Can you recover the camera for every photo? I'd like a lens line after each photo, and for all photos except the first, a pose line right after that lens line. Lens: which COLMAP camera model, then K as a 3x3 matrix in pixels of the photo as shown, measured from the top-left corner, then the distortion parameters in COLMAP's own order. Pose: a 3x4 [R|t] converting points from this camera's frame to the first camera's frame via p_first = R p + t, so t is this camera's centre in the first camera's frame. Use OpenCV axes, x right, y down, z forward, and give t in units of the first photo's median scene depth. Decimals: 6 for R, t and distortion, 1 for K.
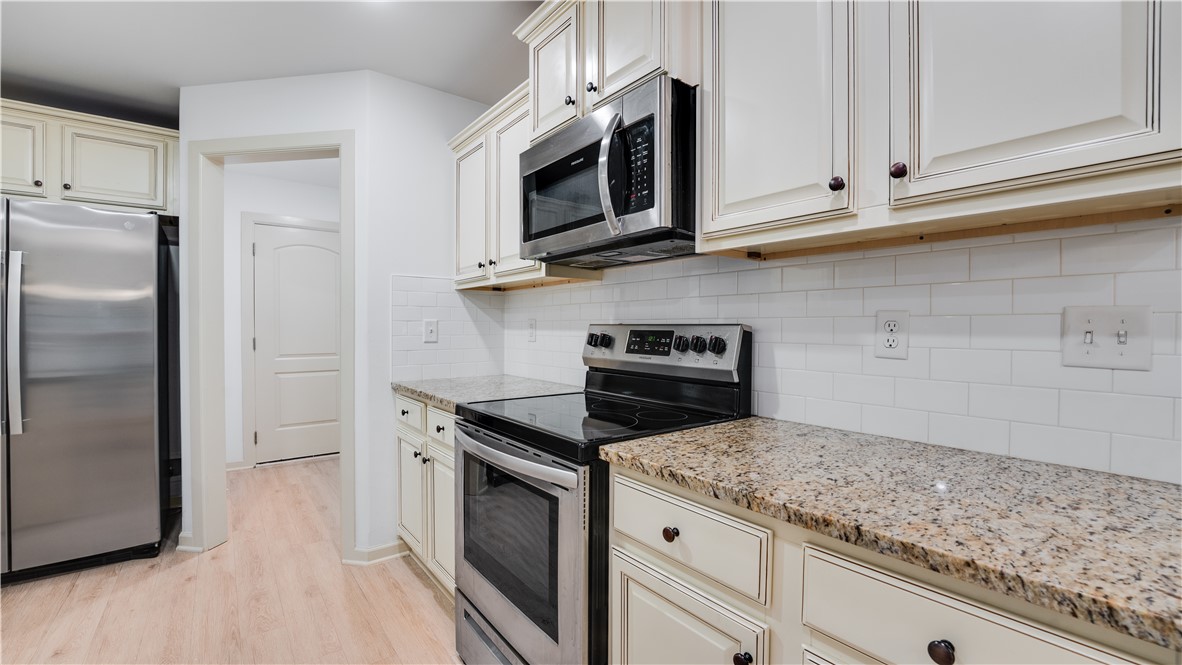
lens RADIAL K [[482.9, 0, 587.2], [0, 482.9, 334.7], [0, 0, 1]] dist [-0.032503, 0.004271]
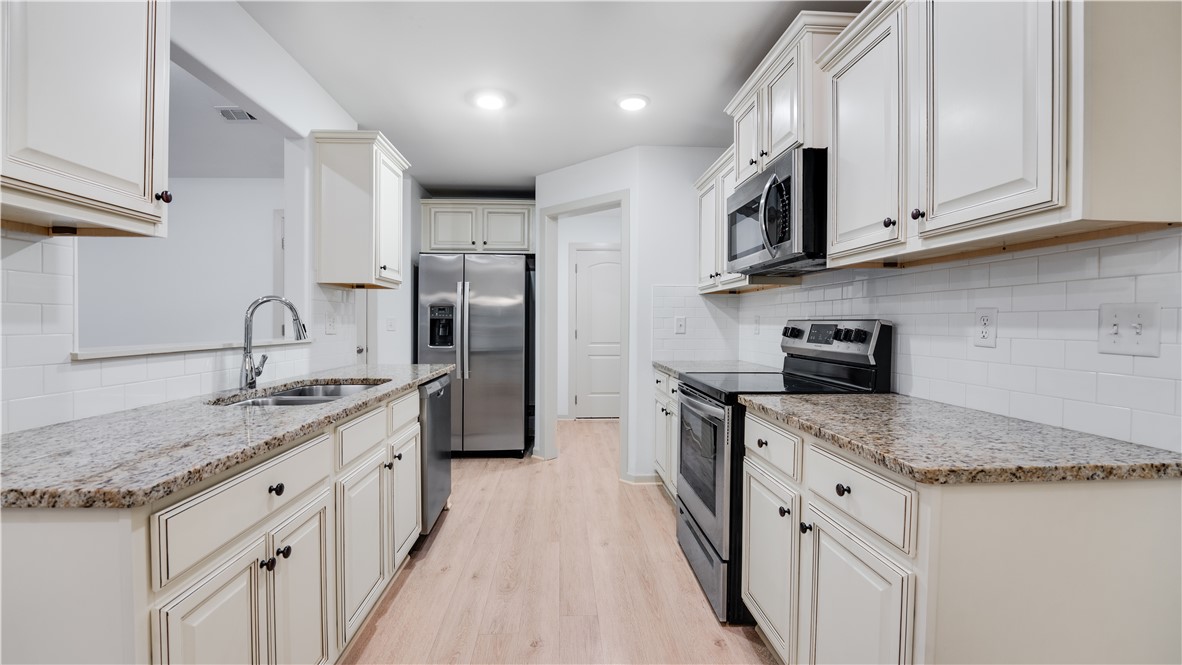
lens RADIAL K [[482.9, 0, 585.2], [0, 482.9, 330.3], [0, 0, 1]] dist [-0.032503, 0.004271]
pose [[0.822666, 0.009269, -0.568449, 0.299200], [-0.010213, 0.999947, 0.001524, 0.009653], [0.568433, 0.004552, 0.822717, -0.361380]]
